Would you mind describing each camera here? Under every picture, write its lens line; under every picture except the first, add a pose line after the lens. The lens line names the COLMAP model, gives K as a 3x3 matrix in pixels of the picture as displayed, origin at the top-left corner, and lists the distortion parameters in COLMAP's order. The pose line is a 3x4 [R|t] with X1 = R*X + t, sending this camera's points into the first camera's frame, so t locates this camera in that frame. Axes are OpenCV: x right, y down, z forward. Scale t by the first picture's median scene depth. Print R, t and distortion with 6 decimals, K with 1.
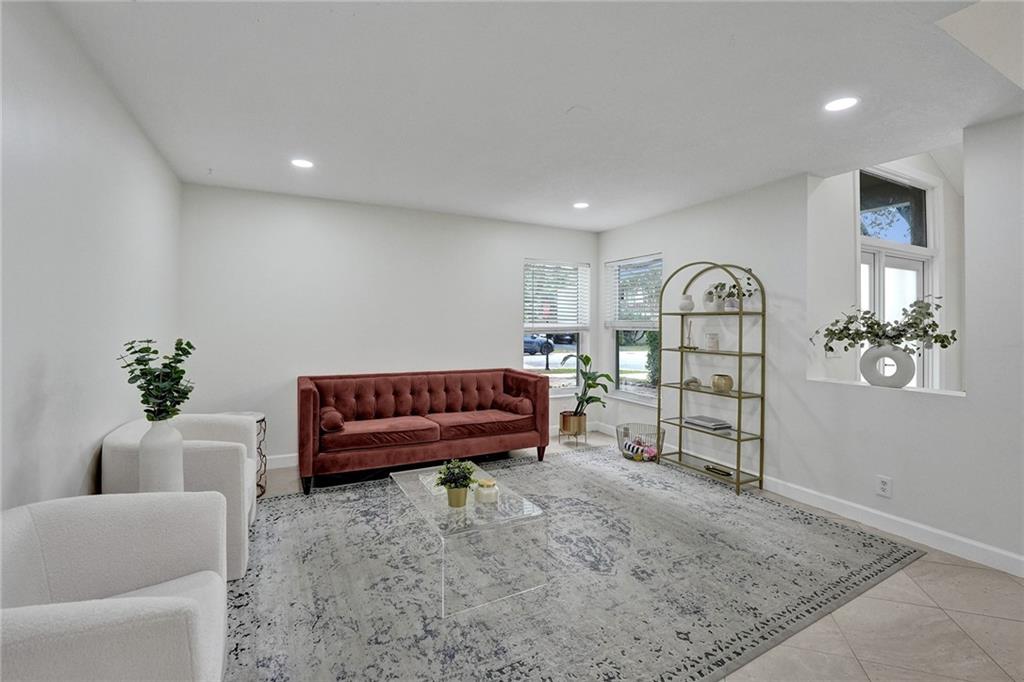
lens RADIAL K [[432.2, 0, 498.1], [0, 432.2, 324.1], [0, 0, 1]] dist [-0.016465, 0.000048]
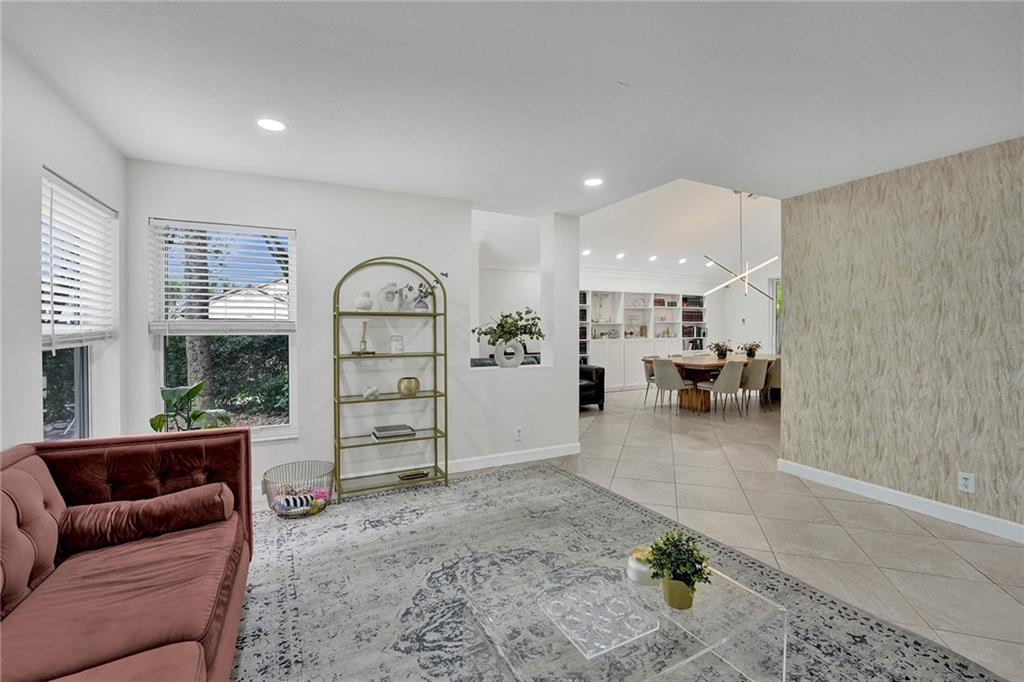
lens RADIAL K [[432.2, 0, 513.6], [0, 432.2, 334.3], [0, 0, 1]] dist [-0.016465, 0.000048]
pose [[0.000357, -0.026252, 0.999655, -0.524159], [-0.002693, 0.999652, 0.026253, -0.007664], [-0.999996, -0.002701, 0.000287, 0.881035]]
